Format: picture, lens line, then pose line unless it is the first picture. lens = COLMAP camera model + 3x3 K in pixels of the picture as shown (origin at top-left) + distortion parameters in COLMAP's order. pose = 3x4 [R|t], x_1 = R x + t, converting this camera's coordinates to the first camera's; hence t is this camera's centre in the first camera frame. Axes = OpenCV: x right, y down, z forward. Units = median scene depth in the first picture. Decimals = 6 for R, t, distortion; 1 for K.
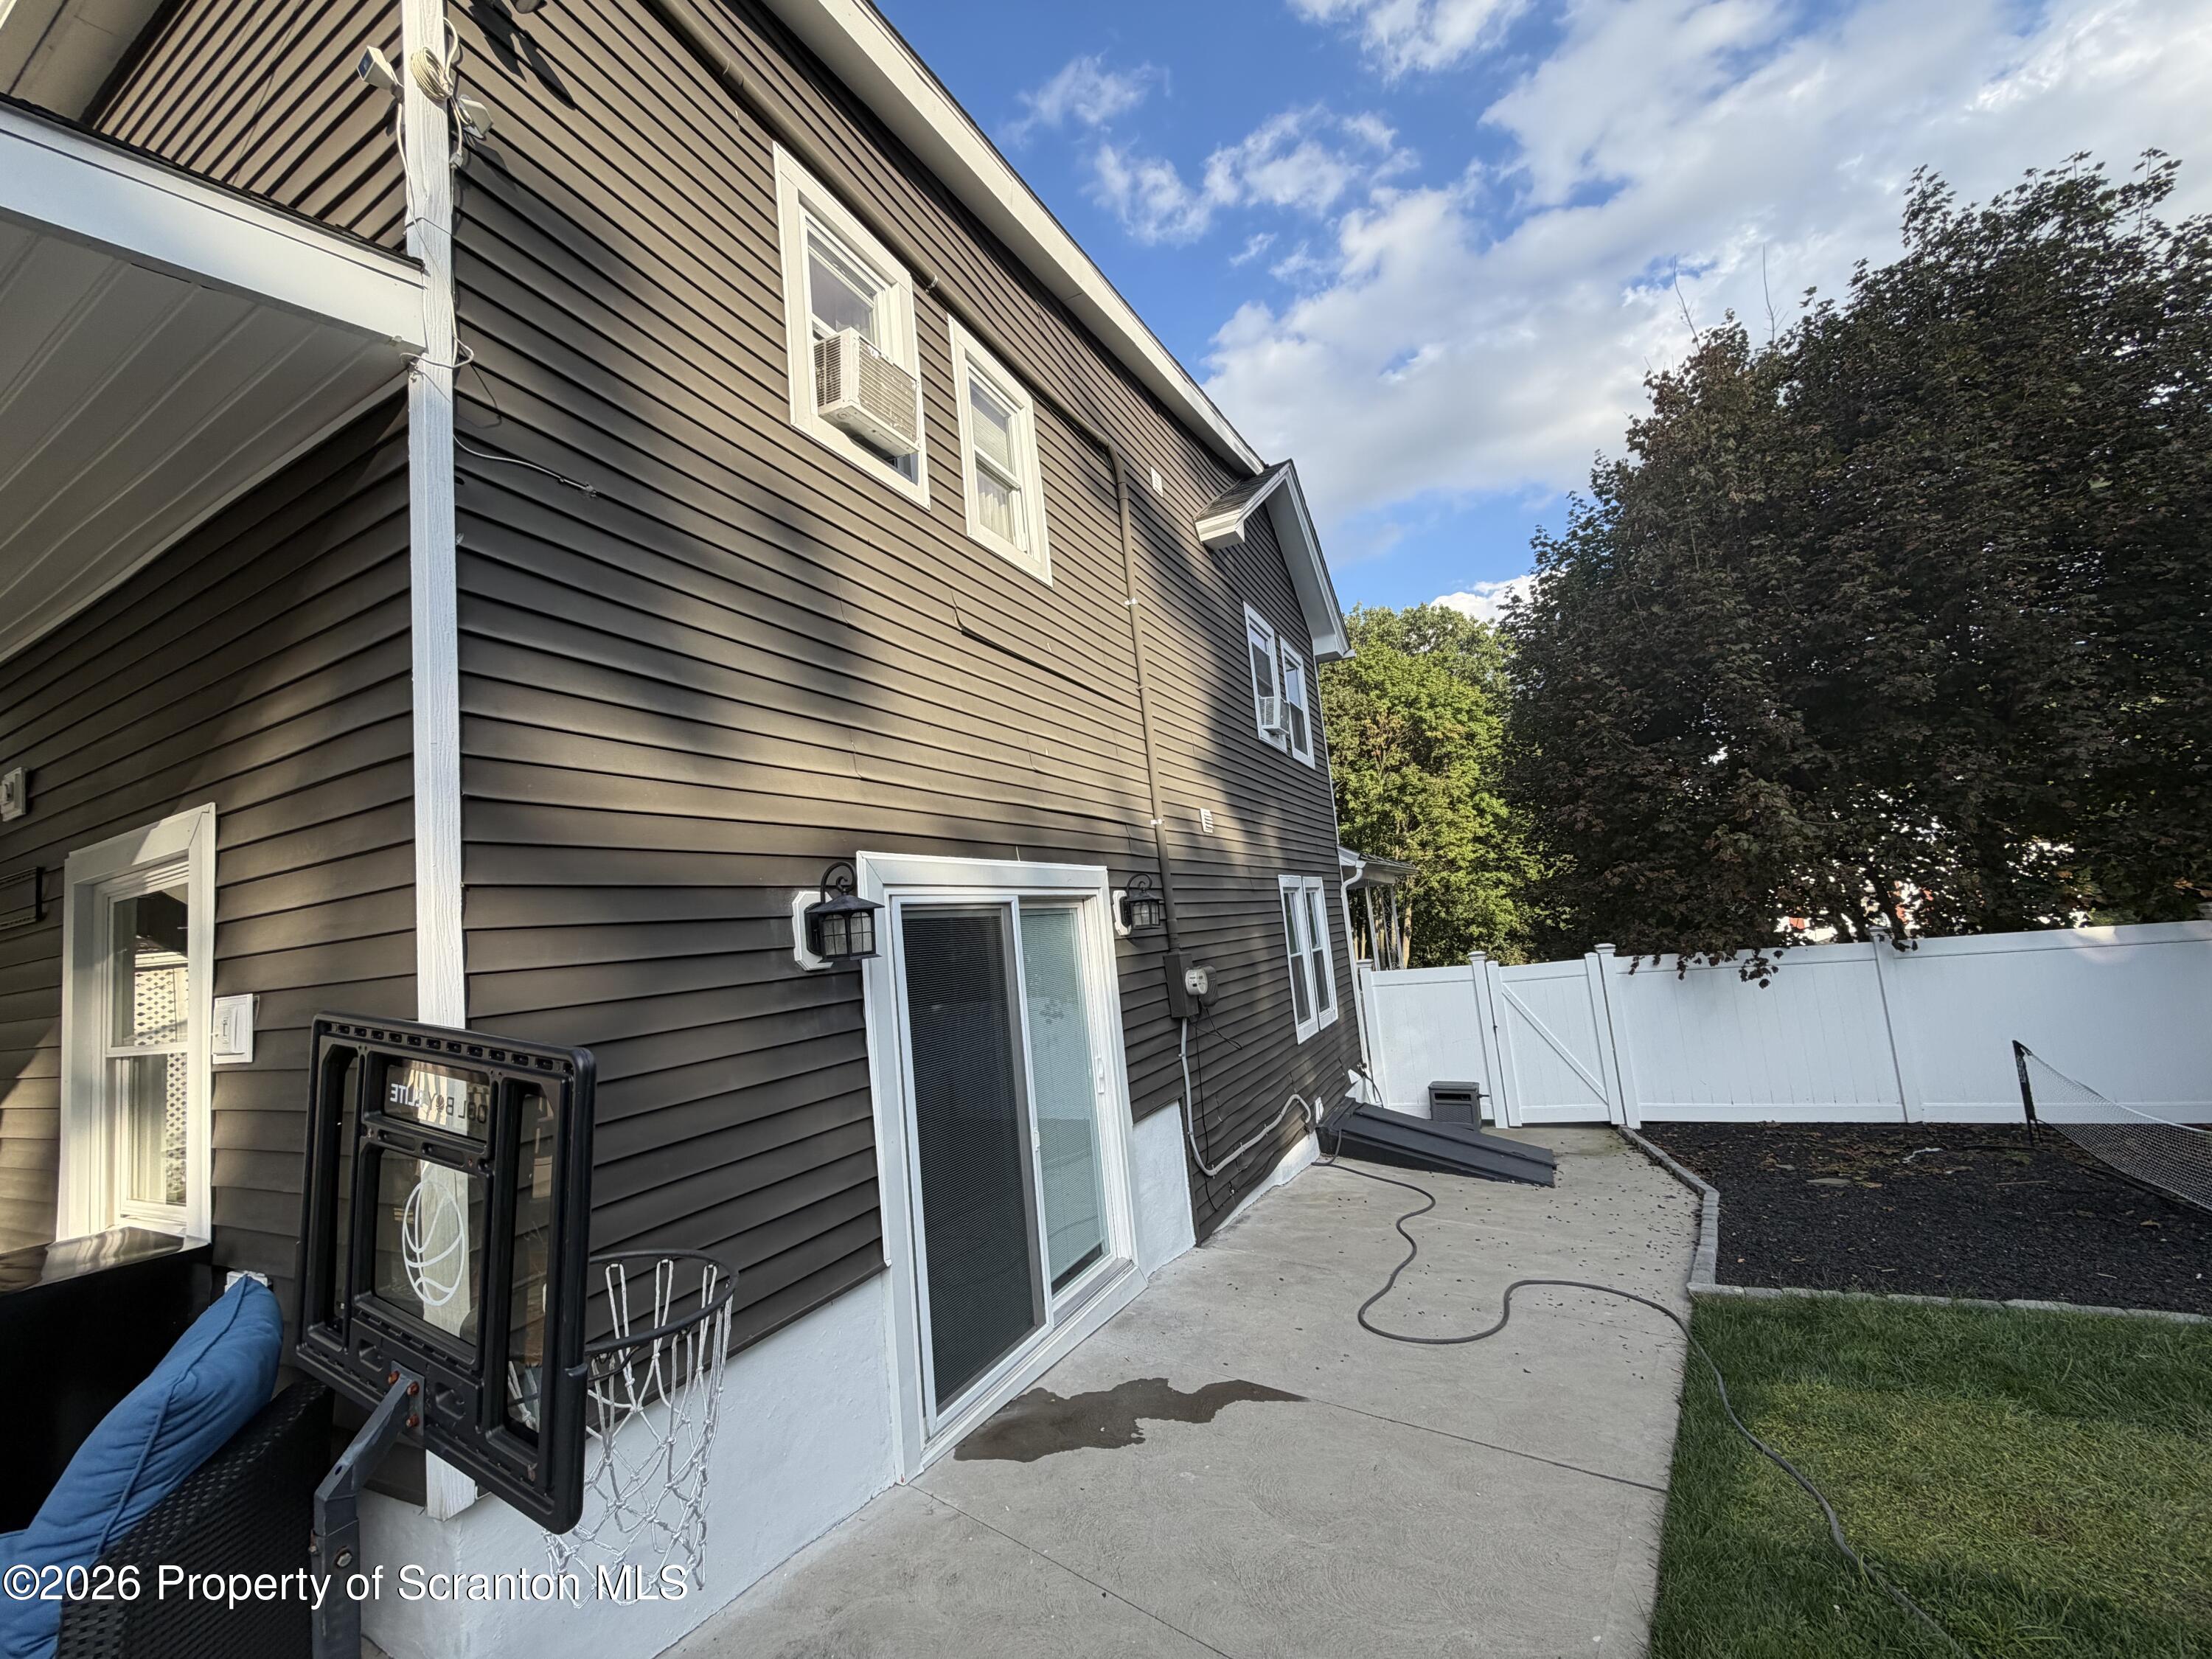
lens RADIAL K [[892.8, 0, 1106.3], [0, 892.8, 838.7], [0, 0, 1]] dist [-0.002493, -0.000181]
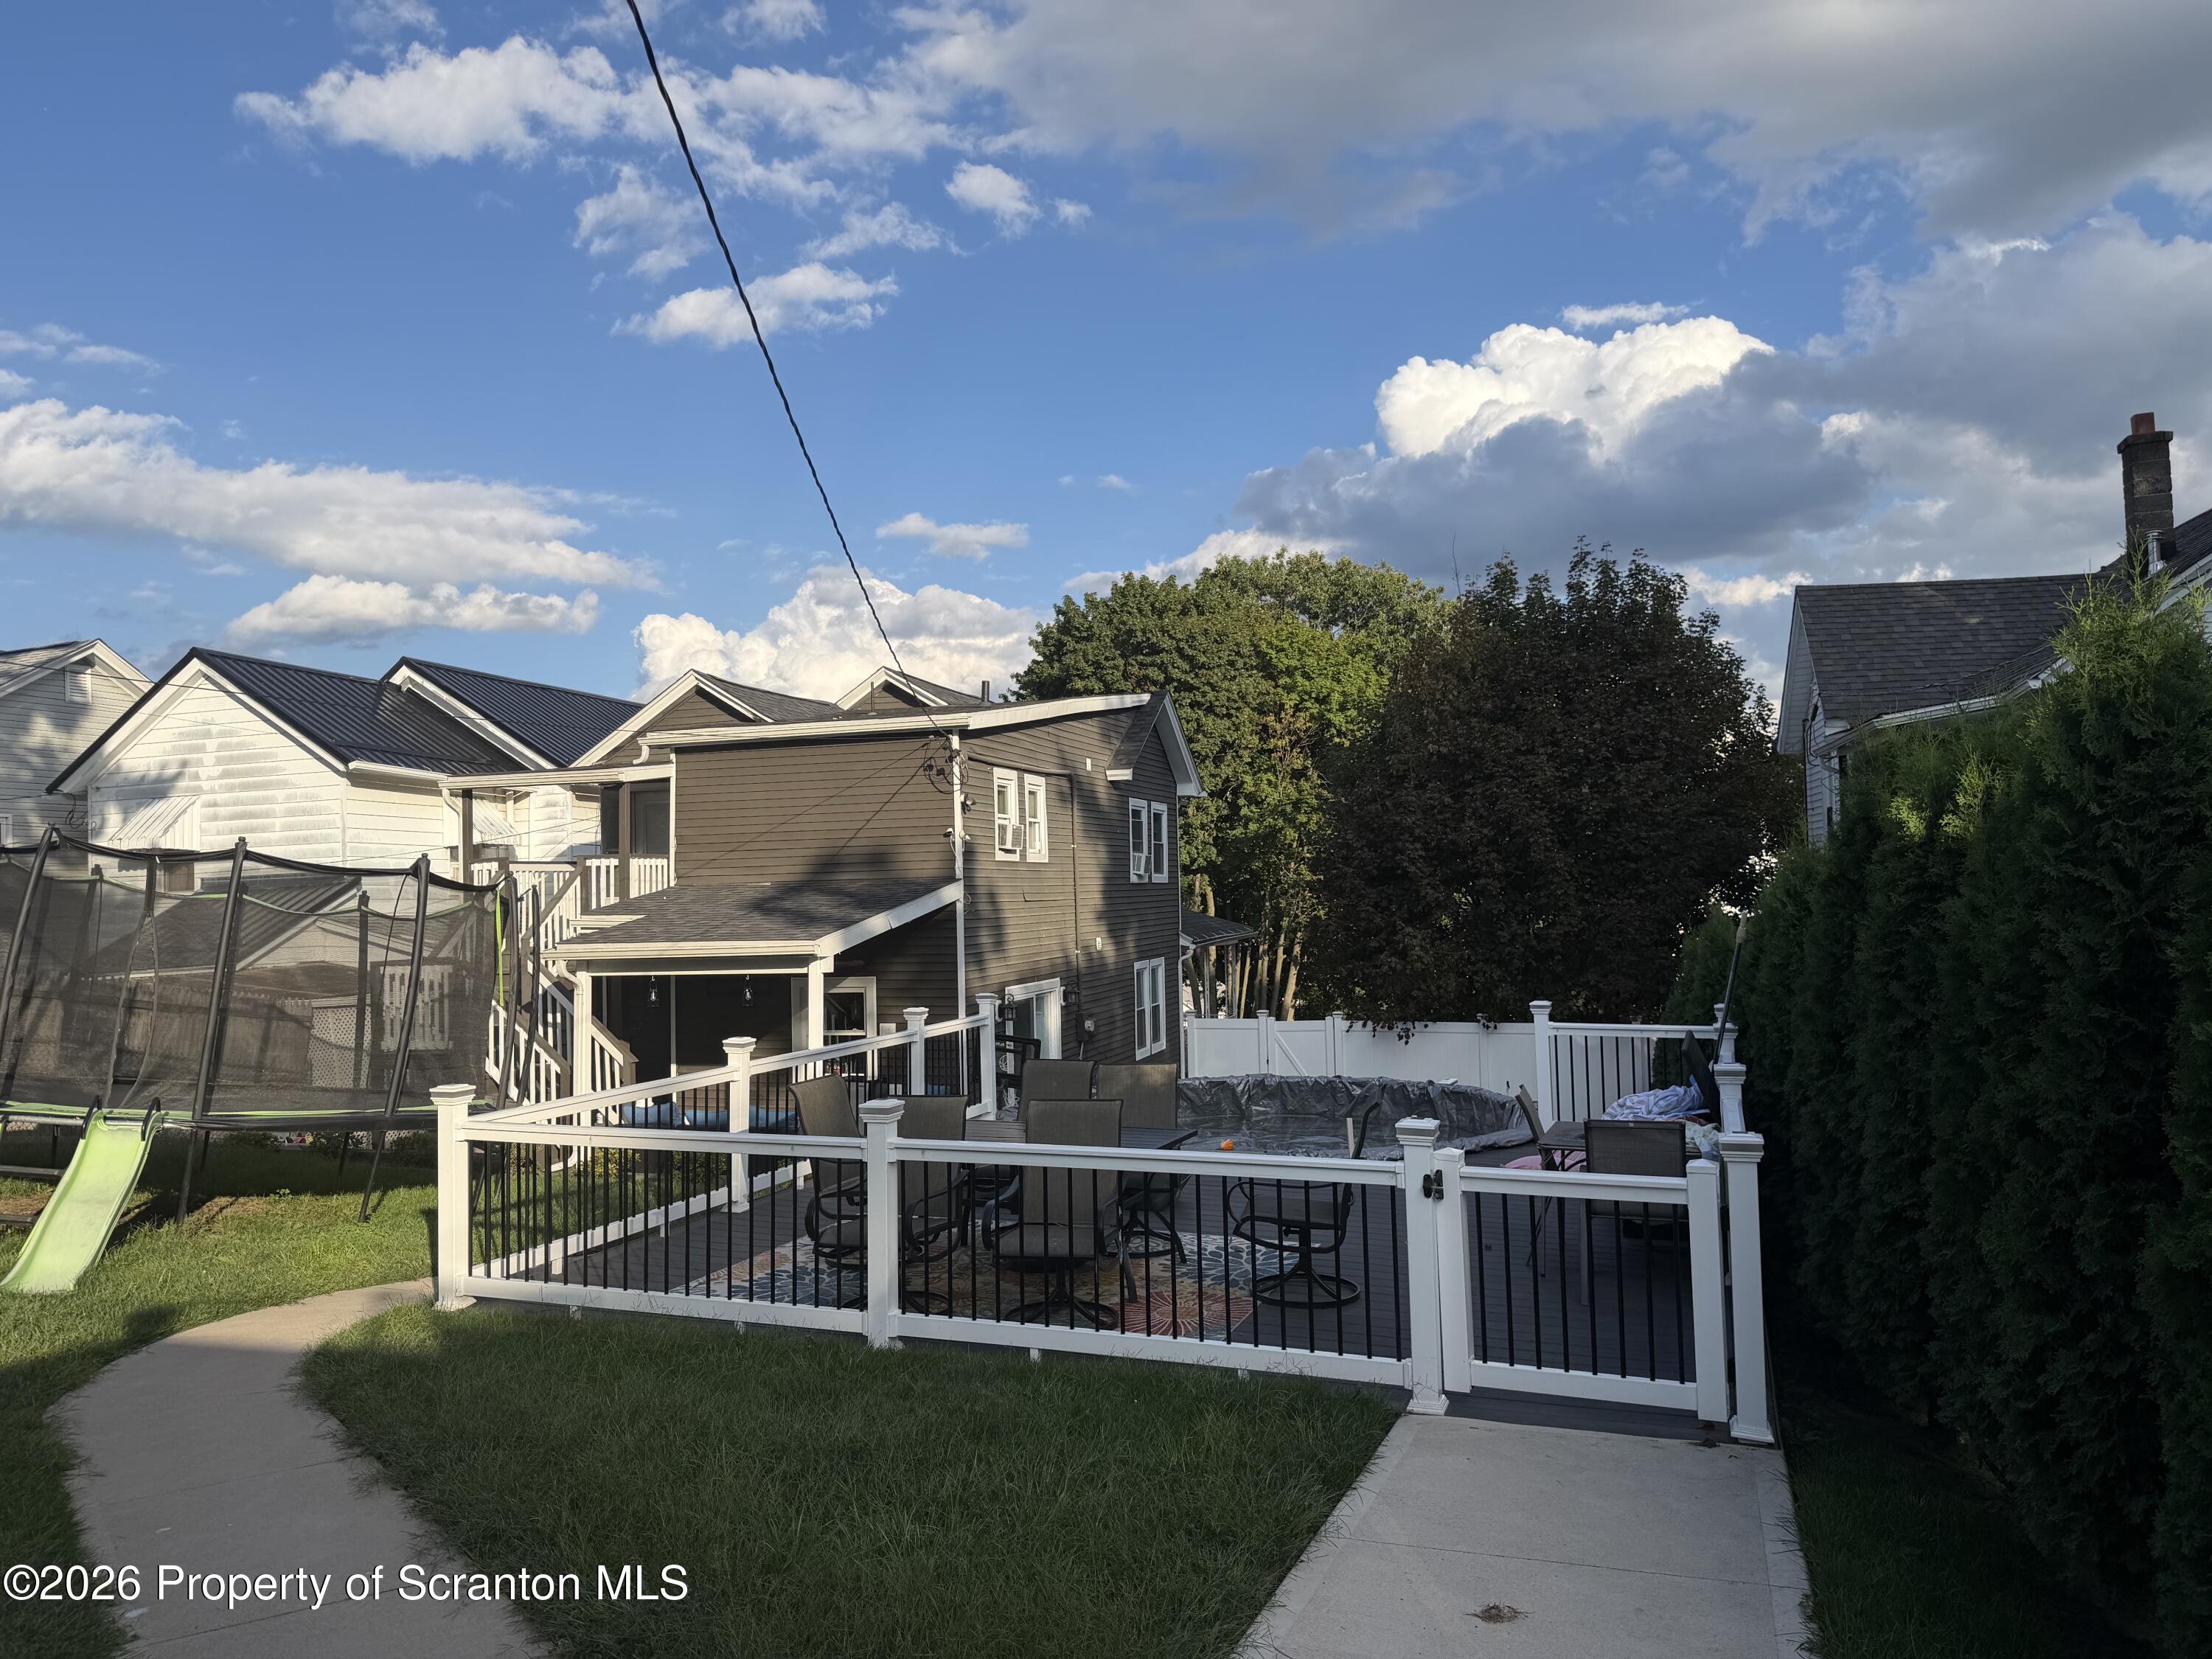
lens RADIAL K [[1552.2, 0, 1123.2], [0, 1552.2, 839.0], [0, 0, 1]] dist [0.006319, 0.003316]
pose [[0.983602, 0.082025, 0.160619, -0.178181], [-0.092427, 0.994006, 0.058387, -0.201315], [-0.154868, -0.072275, 0.985288, -1.048930]]
